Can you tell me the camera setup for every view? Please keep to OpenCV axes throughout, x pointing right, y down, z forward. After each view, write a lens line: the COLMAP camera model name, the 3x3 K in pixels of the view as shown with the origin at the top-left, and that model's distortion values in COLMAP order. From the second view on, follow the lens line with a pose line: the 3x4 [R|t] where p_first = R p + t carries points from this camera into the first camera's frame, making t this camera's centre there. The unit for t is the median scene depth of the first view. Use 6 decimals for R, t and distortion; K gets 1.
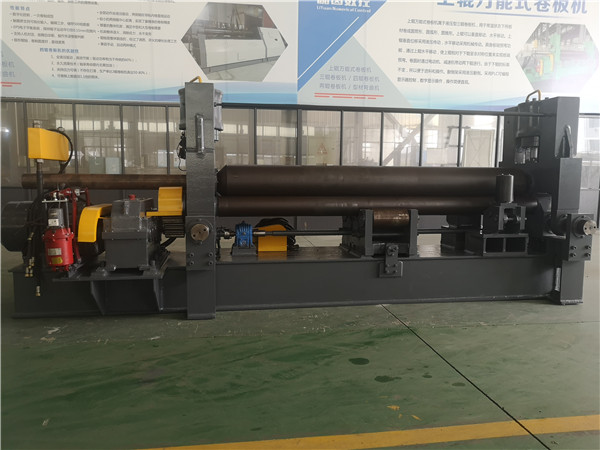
lens RADIAL K [[490.0, 0, 315.7], [0, 490.0, 219.6], [0, 0, 1]] dist [0.044168, -0.054212]
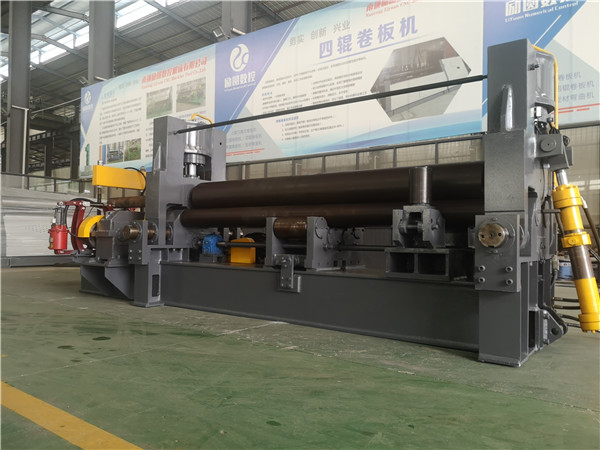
lens RADIAL K [[490.0, 0, 294.1], [0, 490.0, 219.9], [0, 0, 1]] dist [0.044168, -0.054212]
pose [[0.683802, -0.023214, -0.729298, 0.394975], [-0.071630, 0.992530, -0.098755, 0.035854], [0.726143, 0.119769, 0.677031, 0.184970]]
